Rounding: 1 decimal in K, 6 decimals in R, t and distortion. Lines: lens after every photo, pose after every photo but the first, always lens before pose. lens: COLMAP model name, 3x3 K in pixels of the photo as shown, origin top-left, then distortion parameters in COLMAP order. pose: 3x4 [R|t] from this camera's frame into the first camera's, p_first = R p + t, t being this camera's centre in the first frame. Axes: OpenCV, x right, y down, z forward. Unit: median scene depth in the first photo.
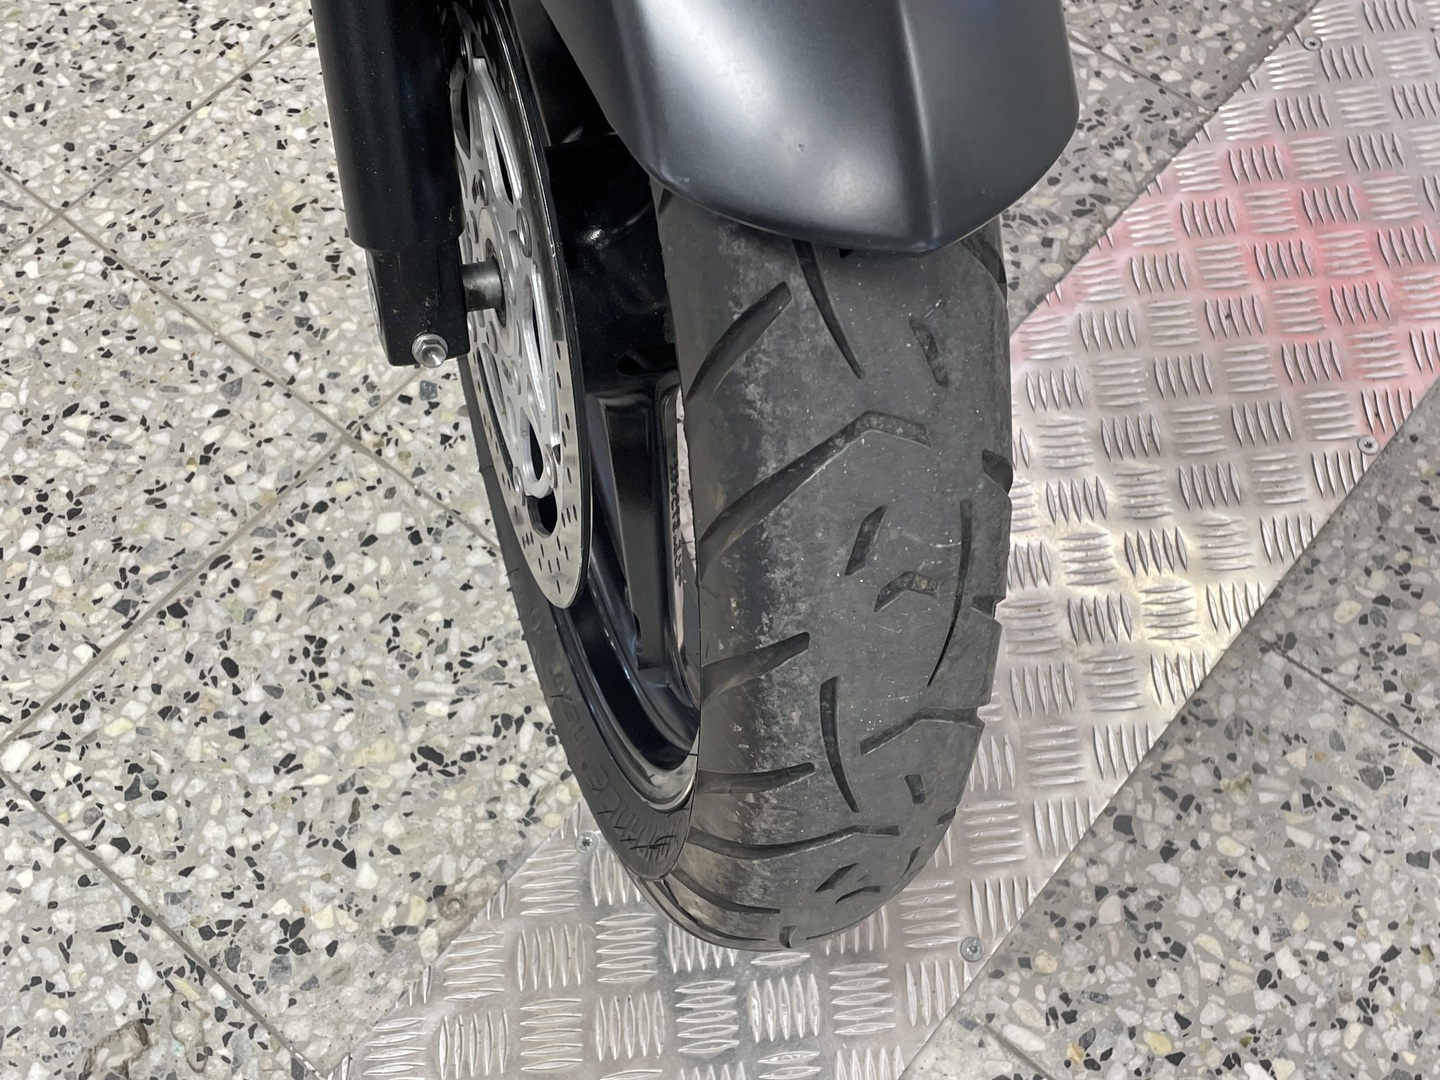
lens RADIAL K [[1675.2, 0, 722.4], [0, 1675.2, 536.7], [0, 0, 1]] dist [0.100354, -0.158949]
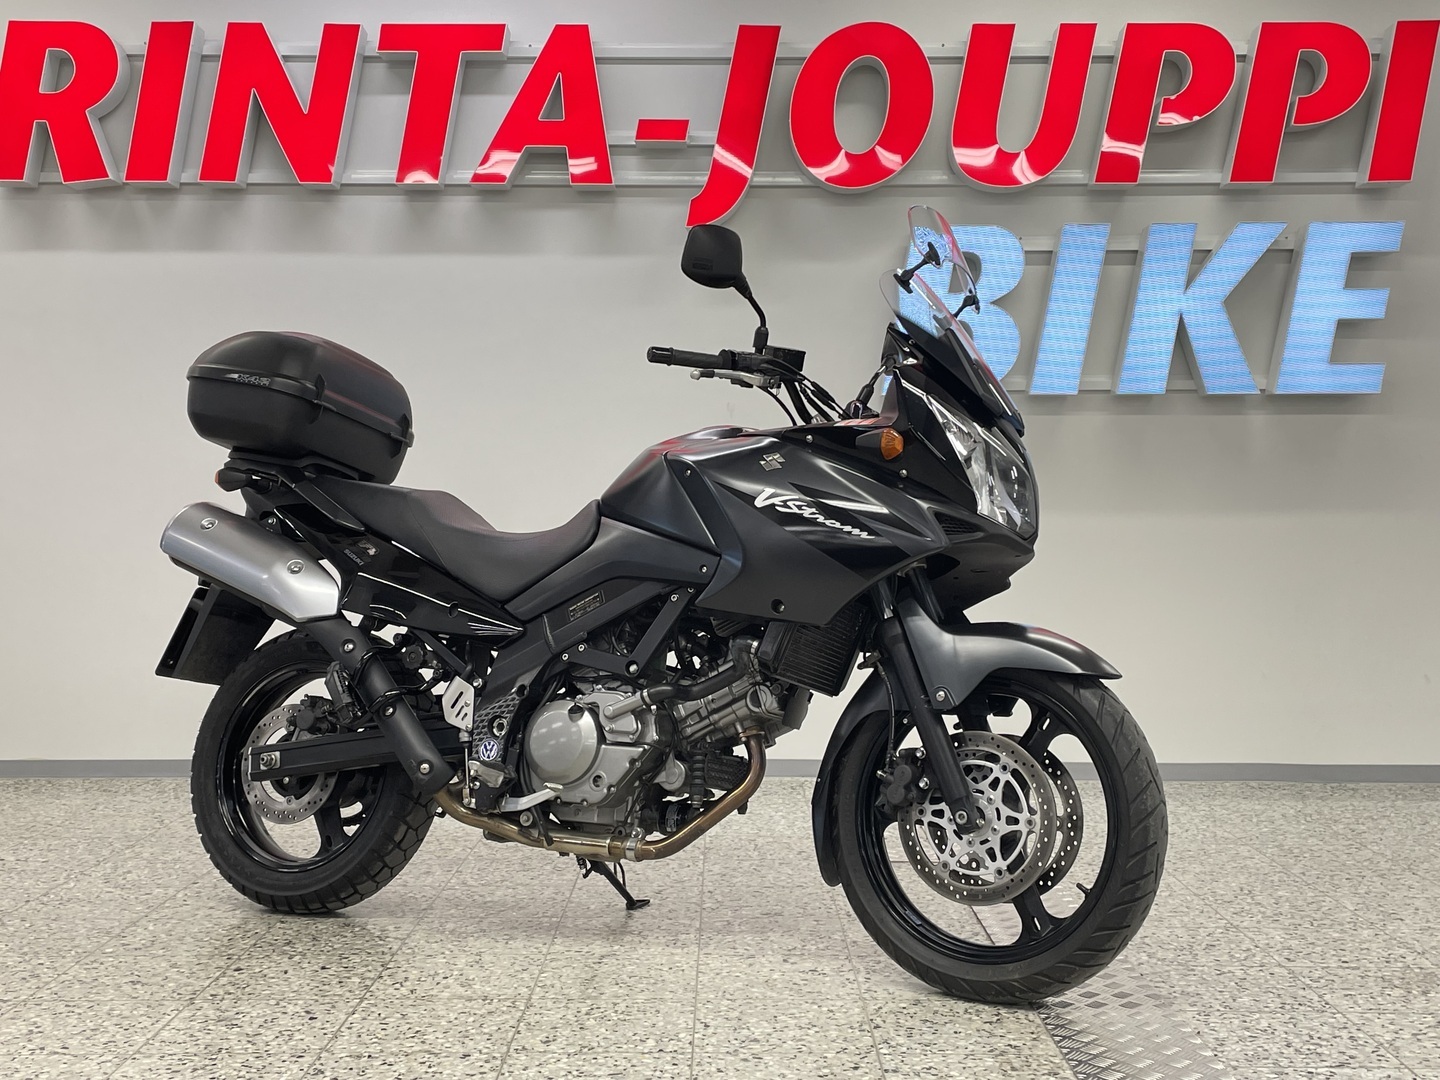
lens RADIAL K [[1675.2, 0, 722.4], [0, 1675.2, 536.7], [0, 0, 1]] dist [0.100354, -0.158949]
pose [[0.772839, 0.014710, 0.634432, -2.126633], [0.545621, 0.495117, -0.676133, 1.280580], [-0.324064, 0.868702, 0.374620, -0.578602]]
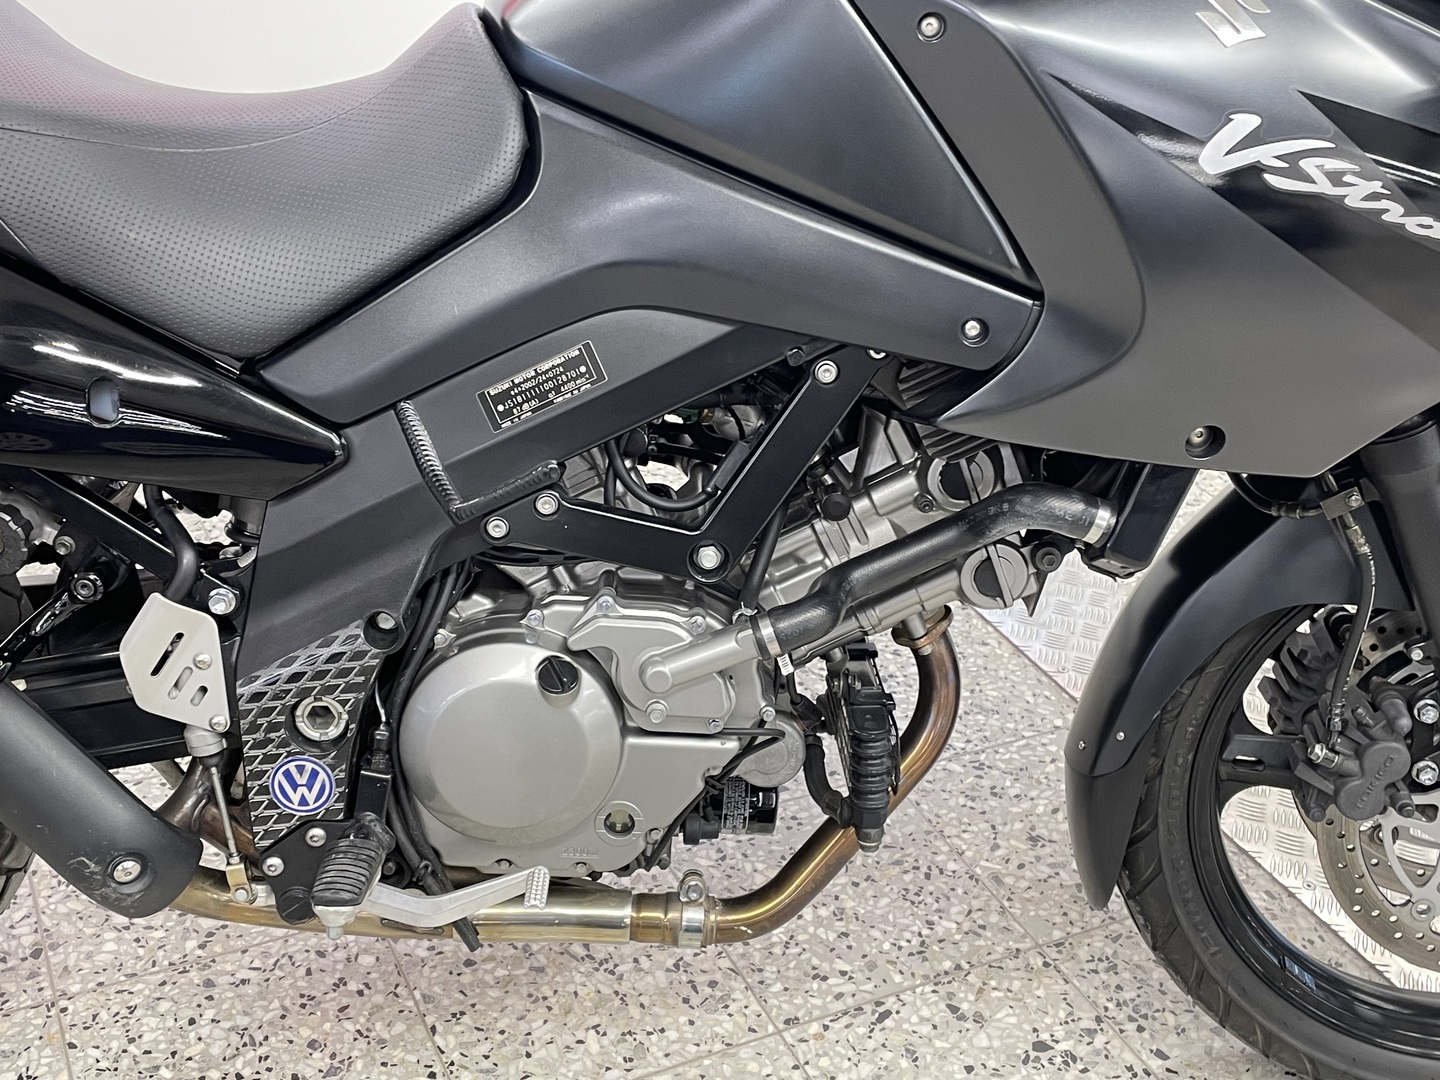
lens RADIAL K [[1675.2, 0, 722.4], [0, 1675.2, 536.7], [0, 0, 1]] dist [0.100354, -0.158949]
pose [[0.406452, -0.412975, 0.815014, -1.263429], [0.762989, 0.644143, -0.054114, -0.617661], [-0.502637, 0.643842, 0.576909, 0.128753]]
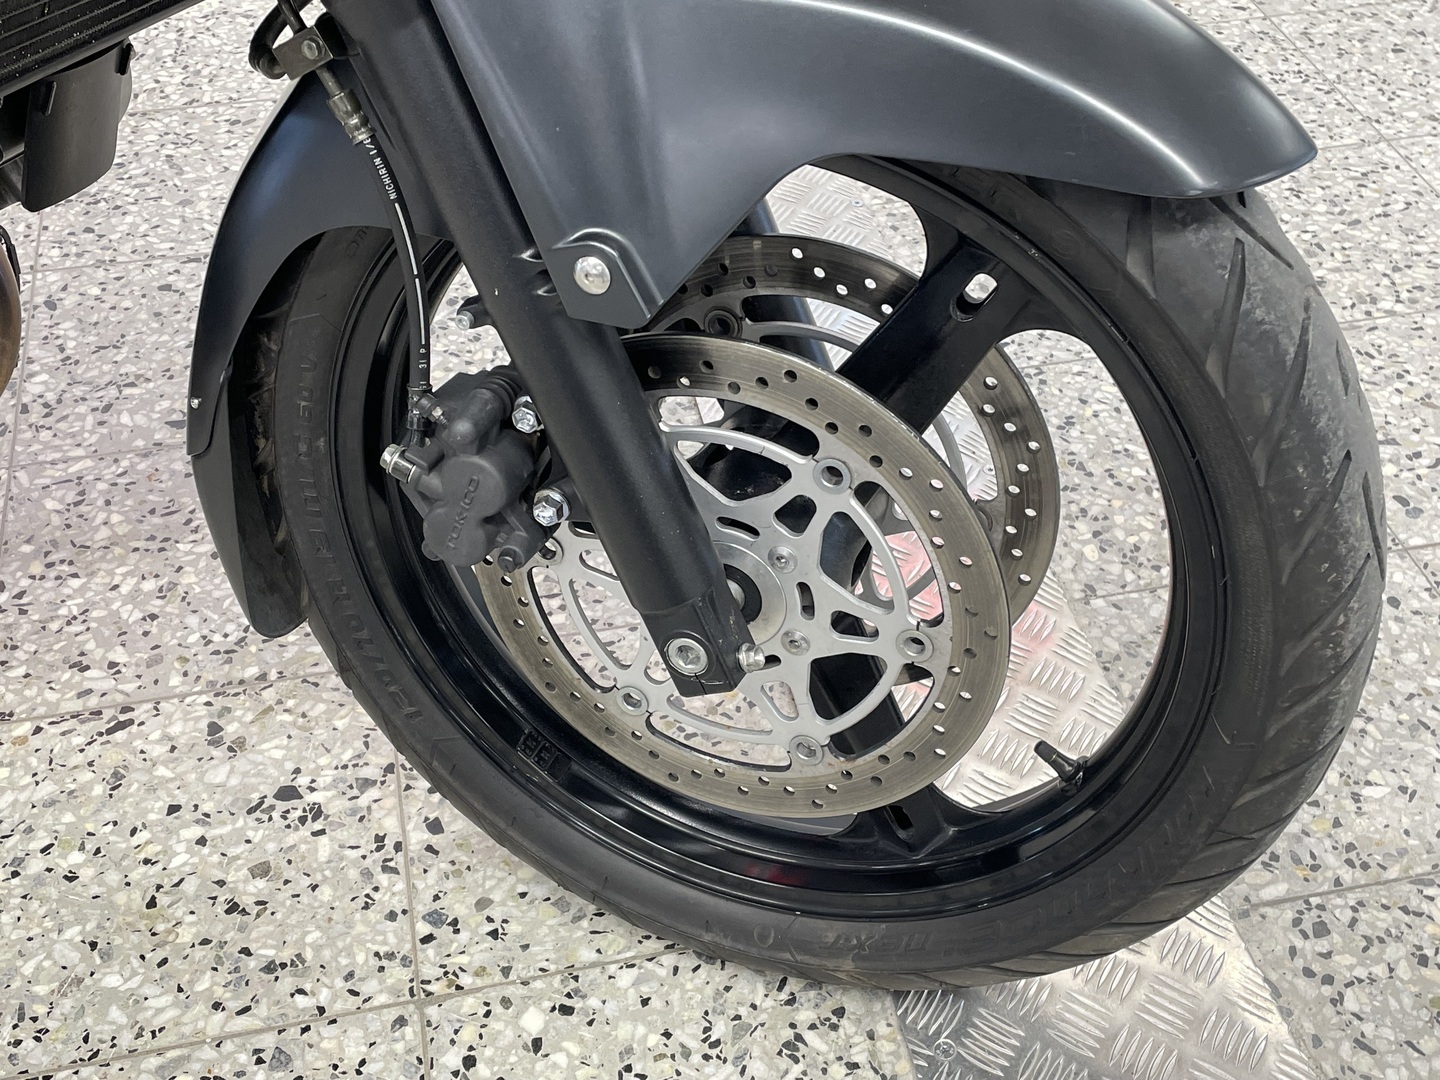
lens RADIAL K [[1676.5, 0, 727.4], [0, 1676.5, 518.8], [0, 0, 1]] dist [0.071118, -0.041442]
pose [[0.614546, -0.518491, 0.594560, -0.549452], [0.681063, 0.729042, -0.068190, -0.075637], [-0.398104, 0.446838, 0.801155, 0.033247]]
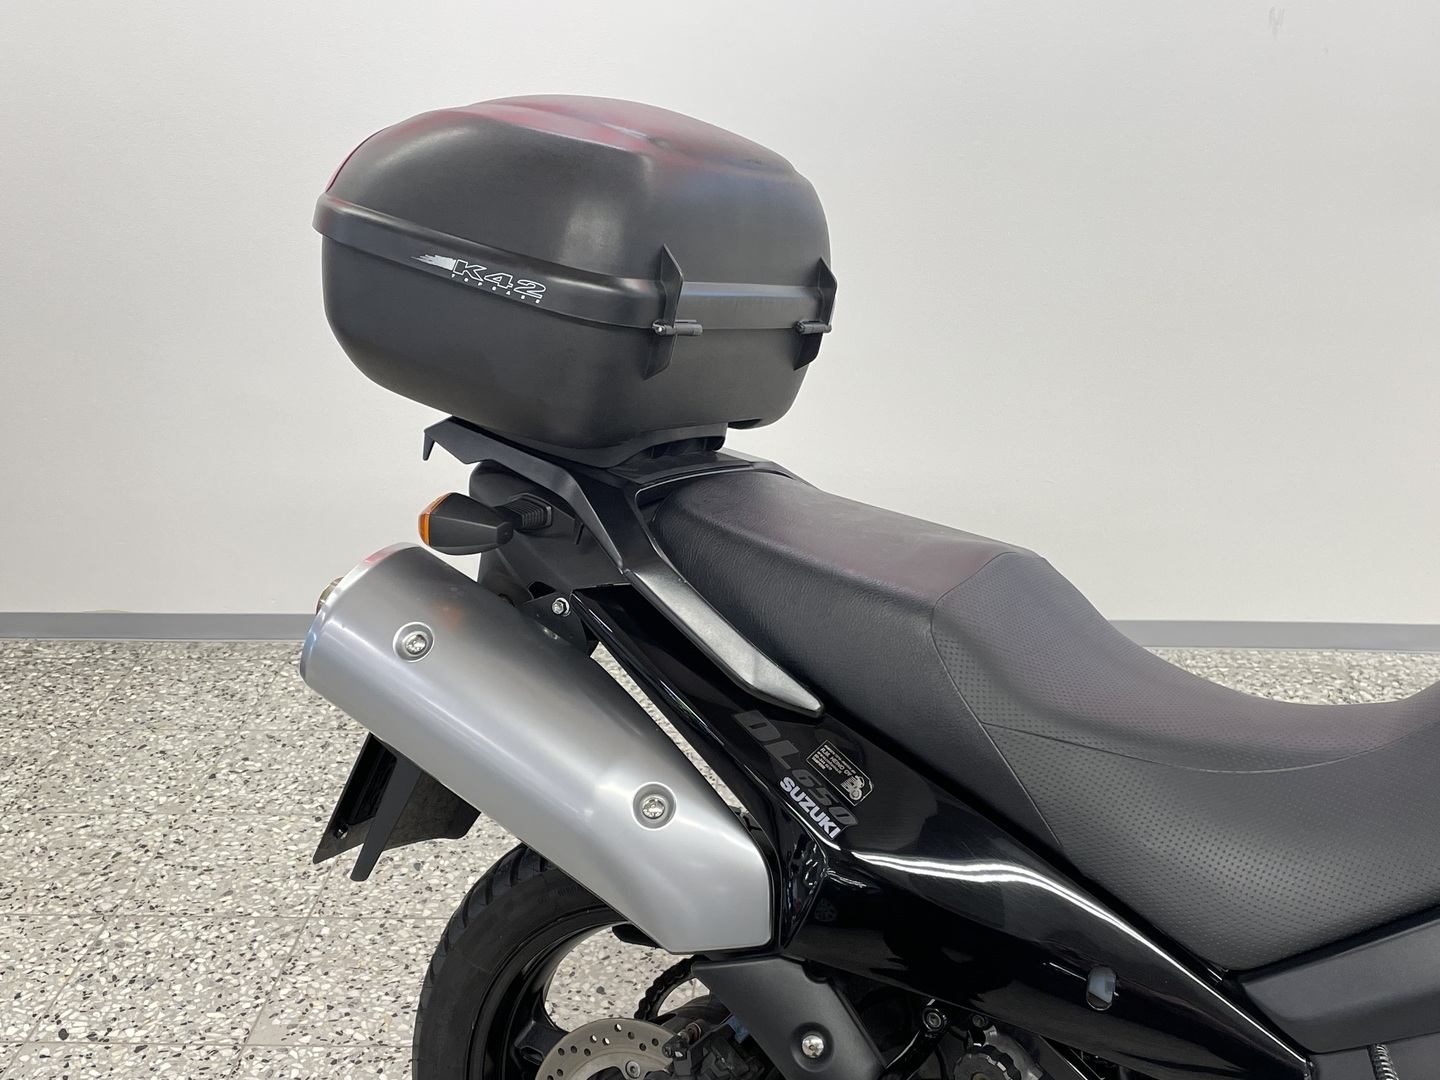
lens RADIAL K [[1668.8, 0, 722.6], [0, 1668.8, 544.9], [0, 0, 1]] dist [0.071091, -0.042511]
pose [[0.804436, -0.207942, 0.556456, -1.331806], [0.518744, 0.702344, -0.487461, -0.797202], [-0.289460, 0.680789, 0.672859, -0.049709]]
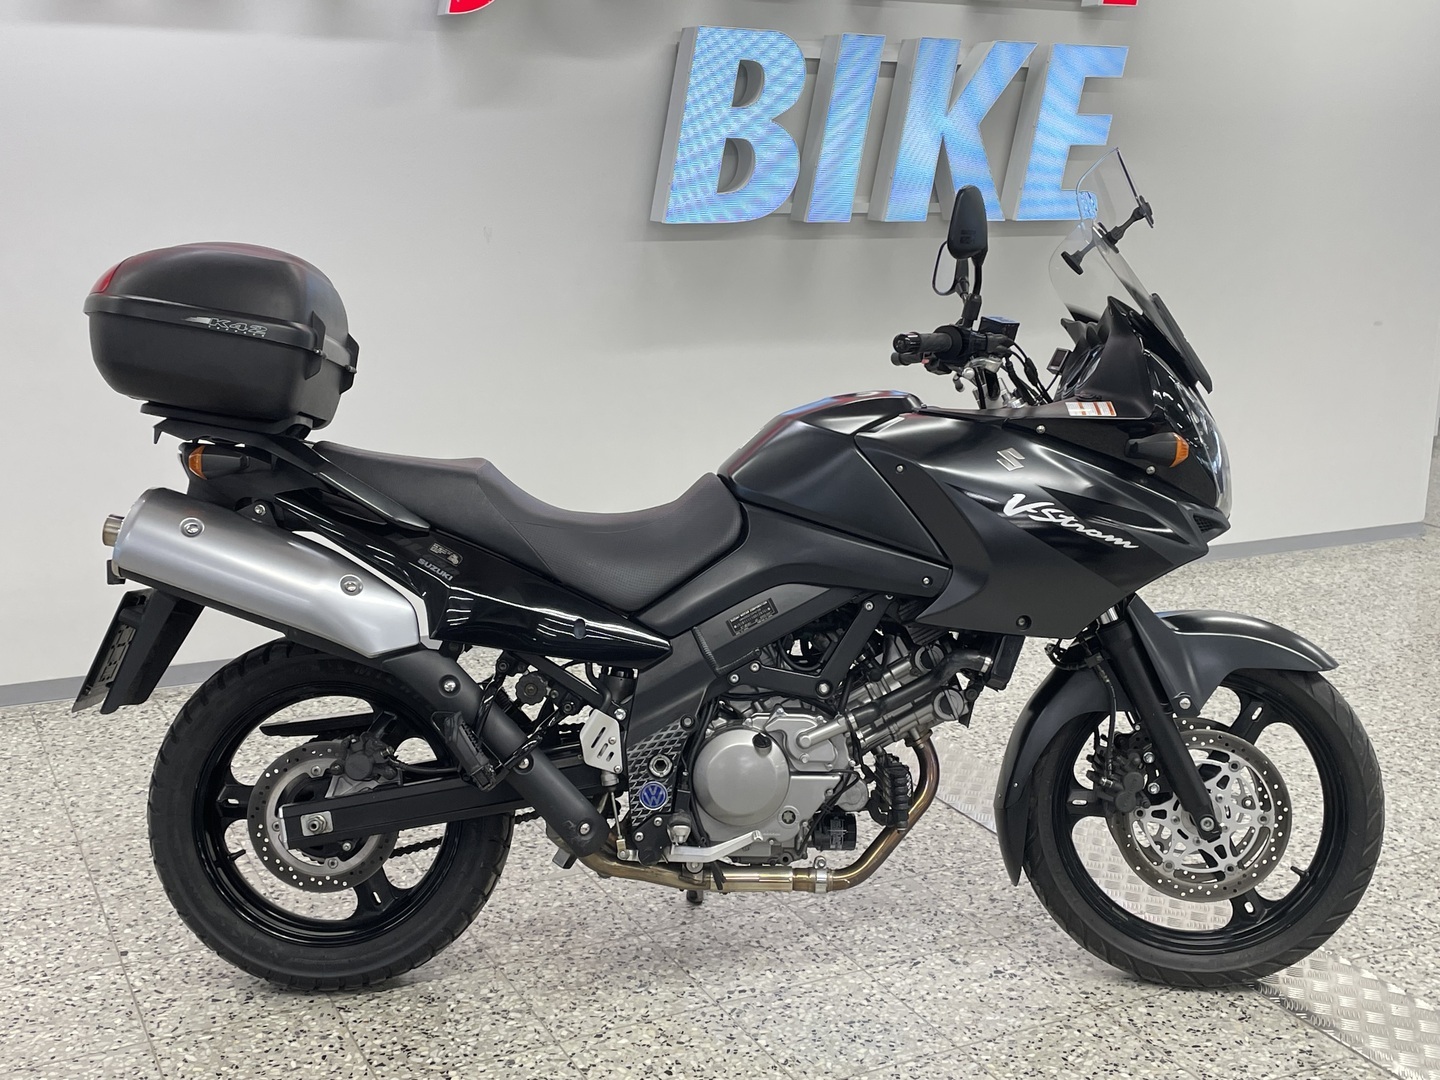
lens RADIAL K [[1675.2, 0, 722.4], [0, 1675.2, 536.7], [0, 0, 1]] dist [0.100354, -0.158949]
pose [[0.389935, -0.179750, 0.903128, -2.716504], [0.791432, 0.566780, -0.228903, -0.342160], [-0.470729, 0.804022, 0.363267, -0.272846]]
